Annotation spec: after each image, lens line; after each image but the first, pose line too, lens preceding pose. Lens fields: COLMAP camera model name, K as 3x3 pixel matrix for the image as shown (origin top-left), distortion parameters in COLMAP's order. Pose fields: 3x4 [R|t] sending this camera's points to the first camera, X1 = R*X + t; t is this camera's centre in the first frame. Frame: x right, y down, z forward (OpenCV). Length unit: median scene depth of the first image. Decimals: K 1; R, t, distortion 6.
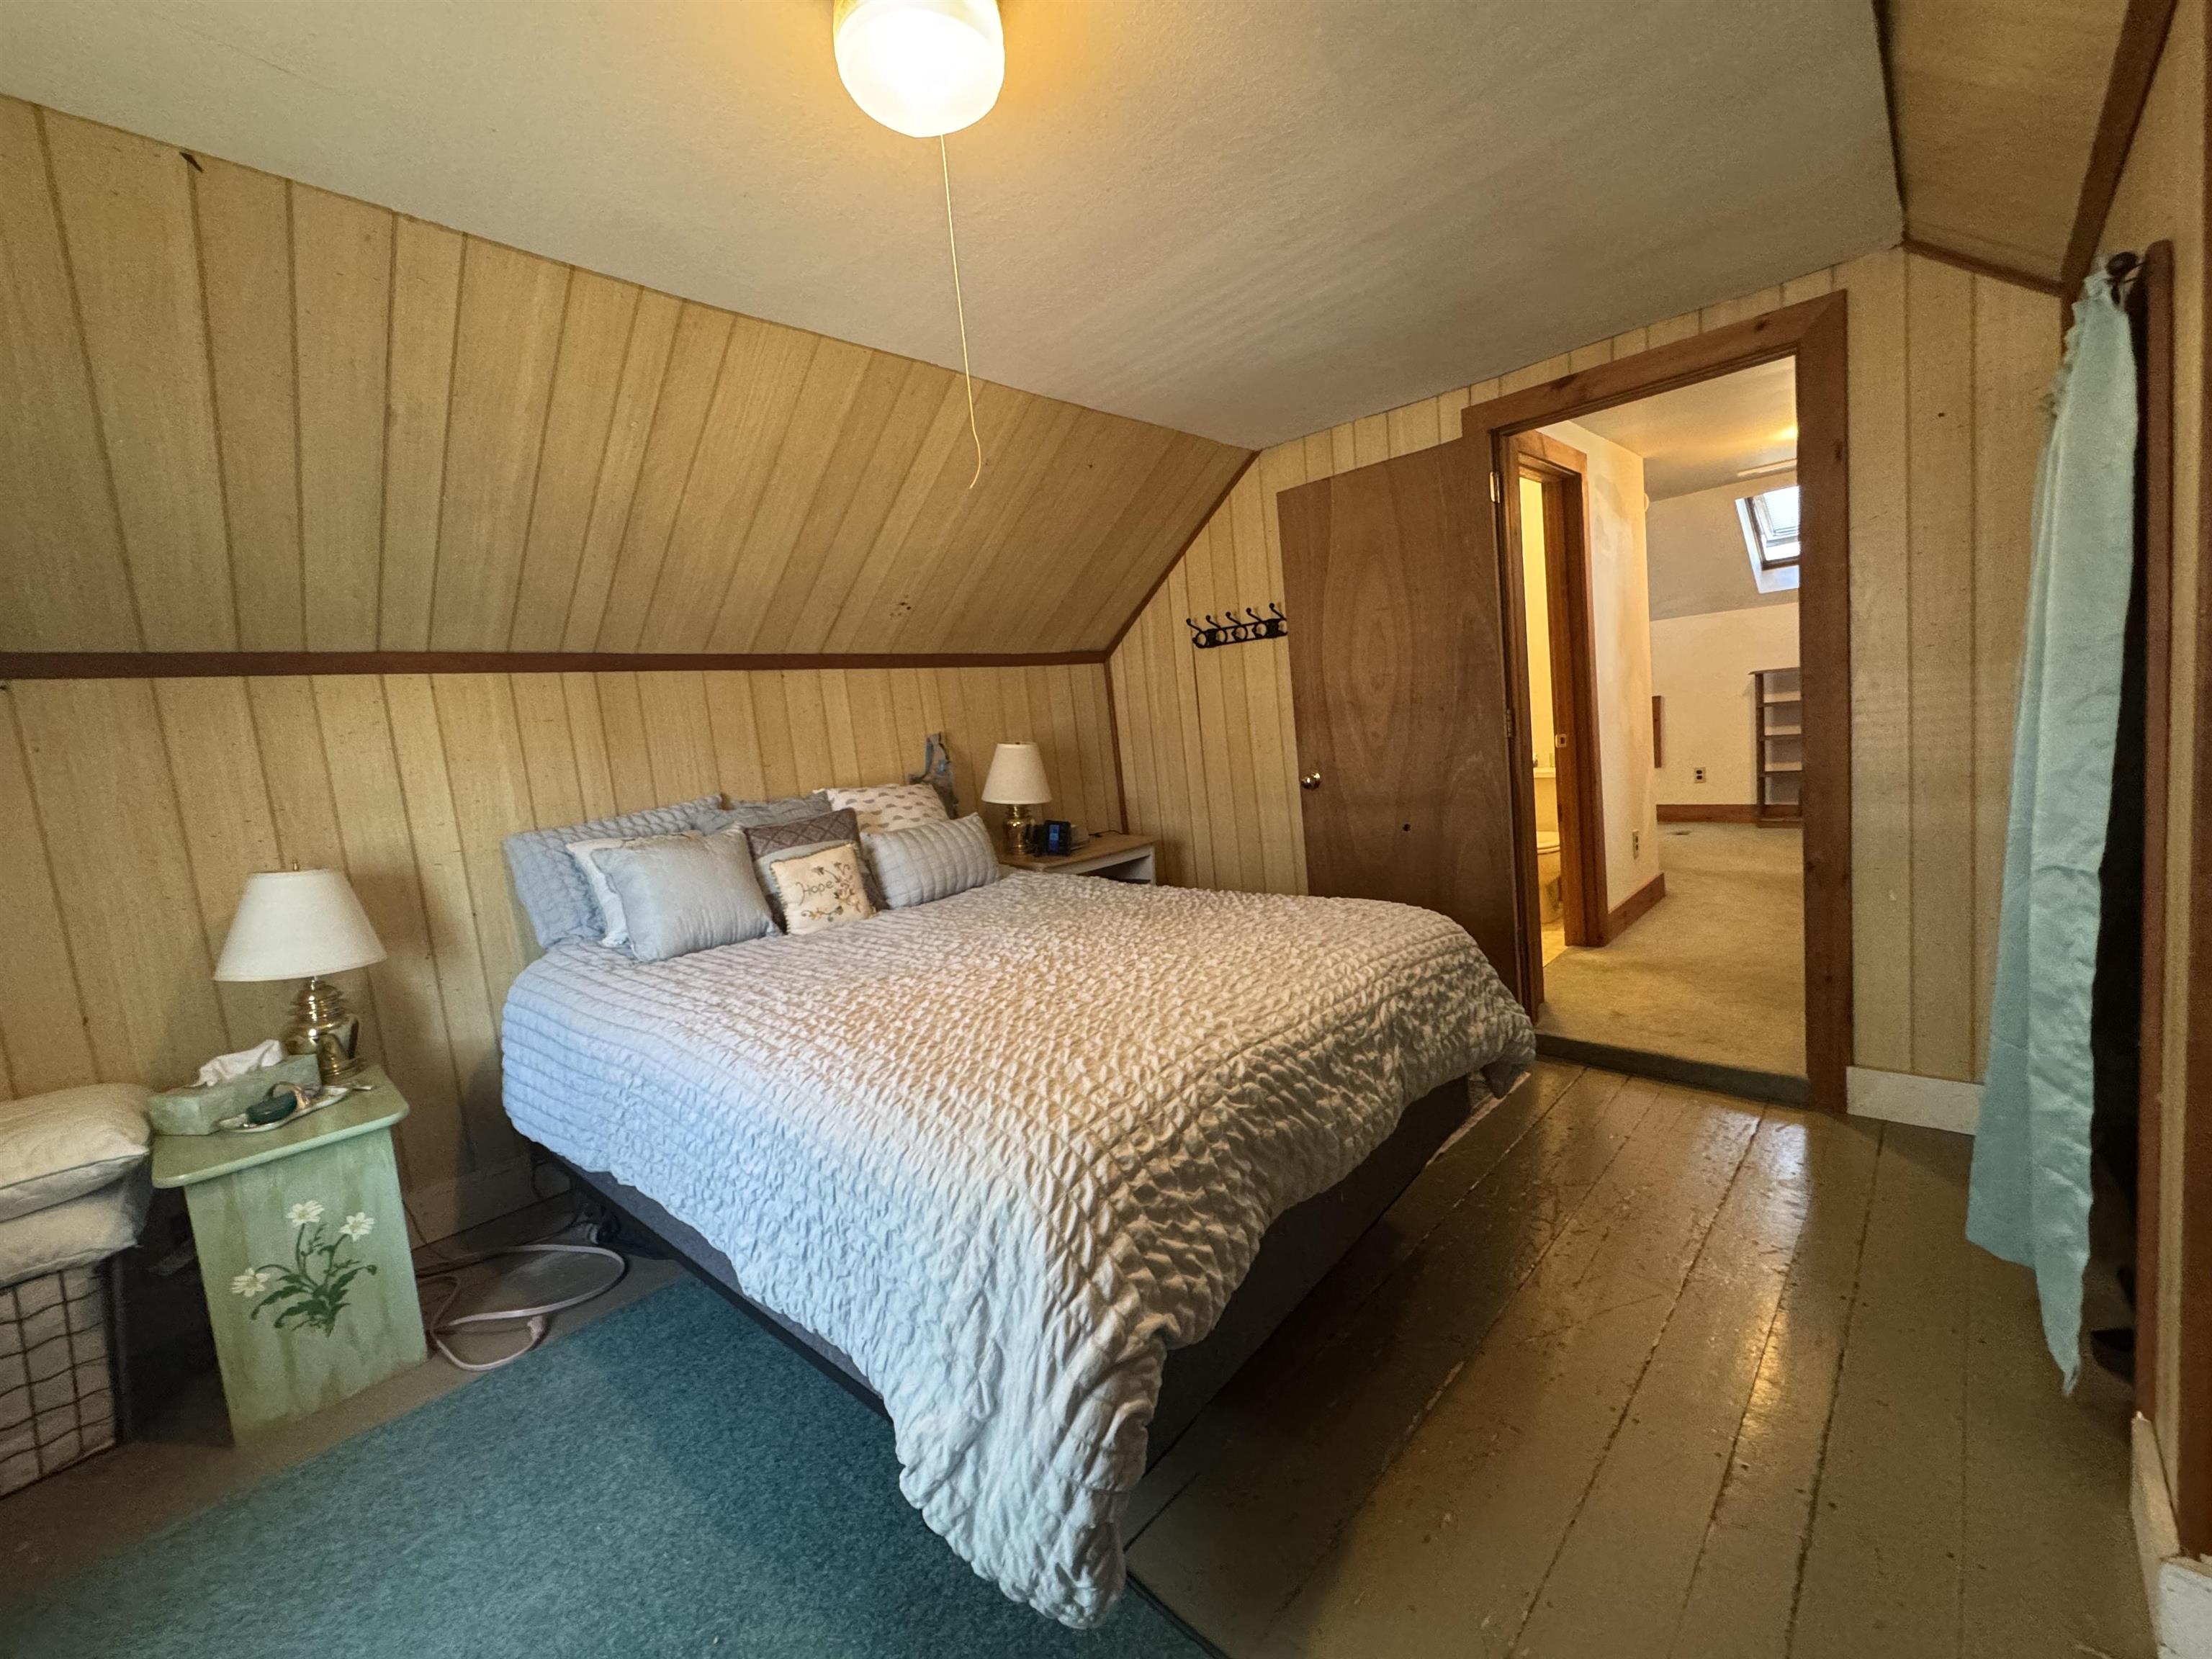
lens RADIAL K [[882.2, 0, 1112.3], [0, 882.2, 834.9], [0, 0, 1]] dist [-0.006128, 0.001148]
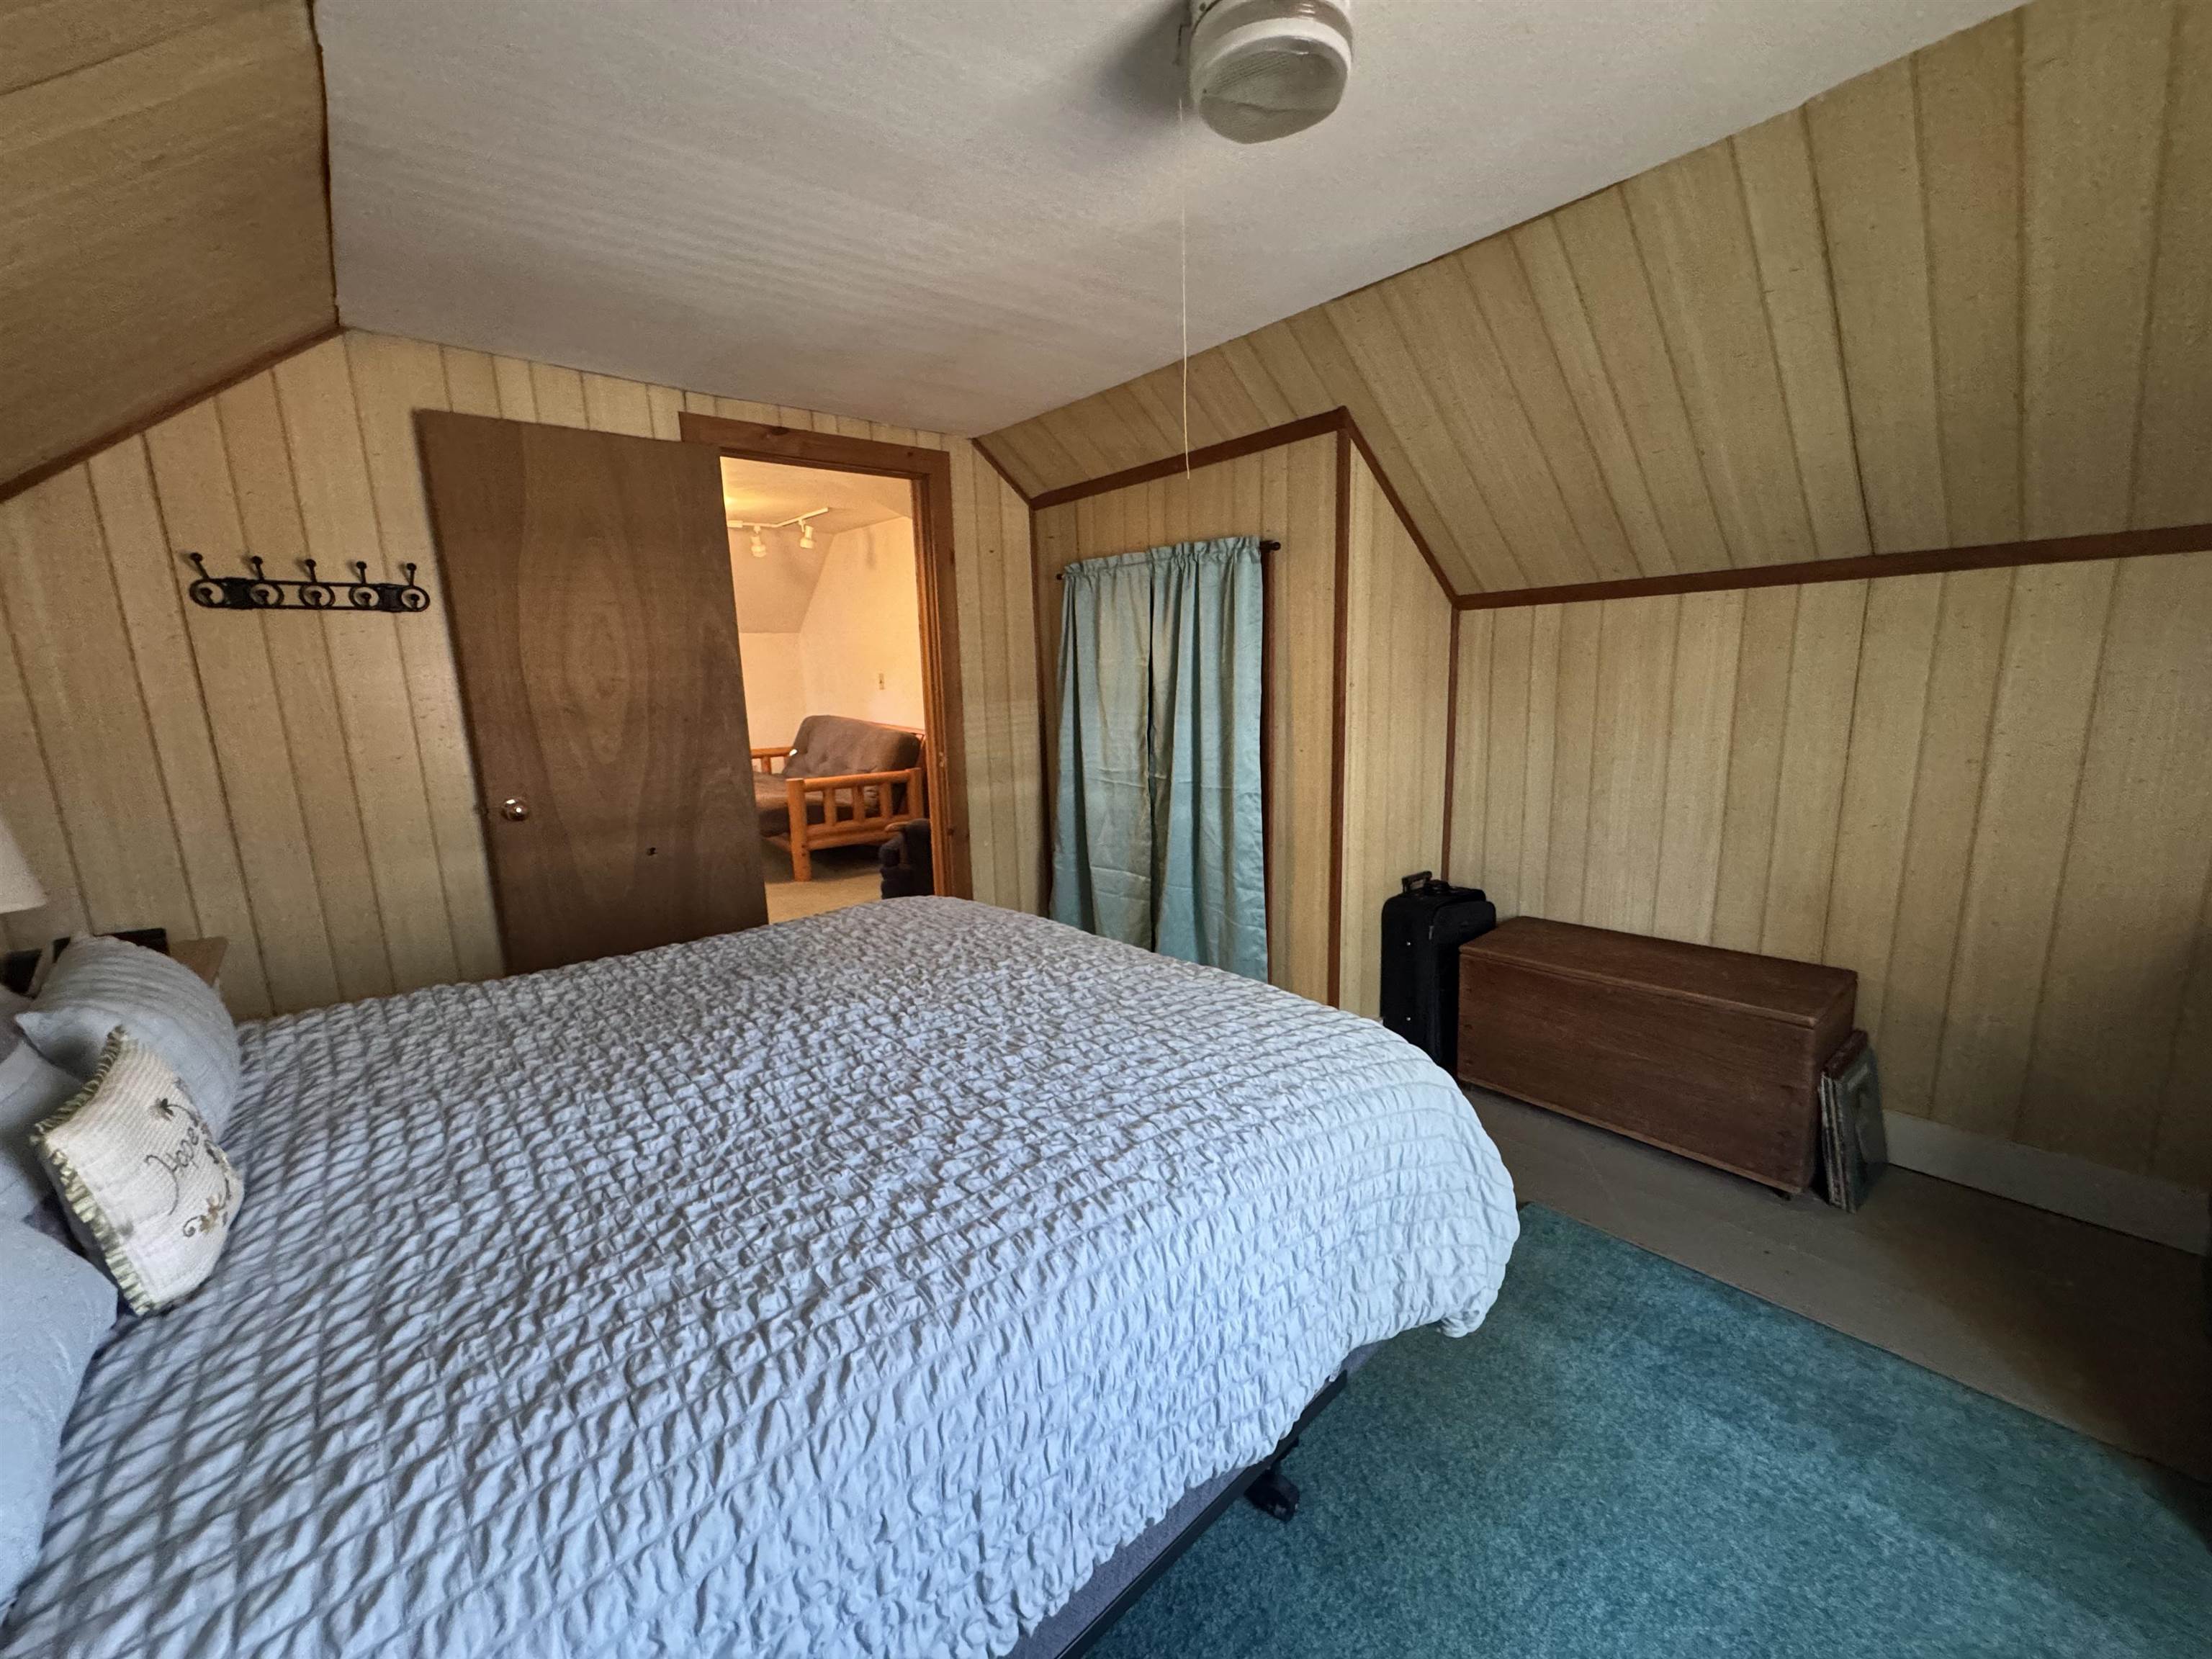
lens RADIAL K [[882.2, 0, 1109.1], [0, 882.2, 825.7], [0, 0, 1]] dist [-0.006128, 0.001148]
pose [[0.121765, -0.089278, 0.988536, -0.483187], [0.131129, 0.988664, 0.073138, -0.038674], [-0.983859, 0.120720, 0.132092, 0.415071]]
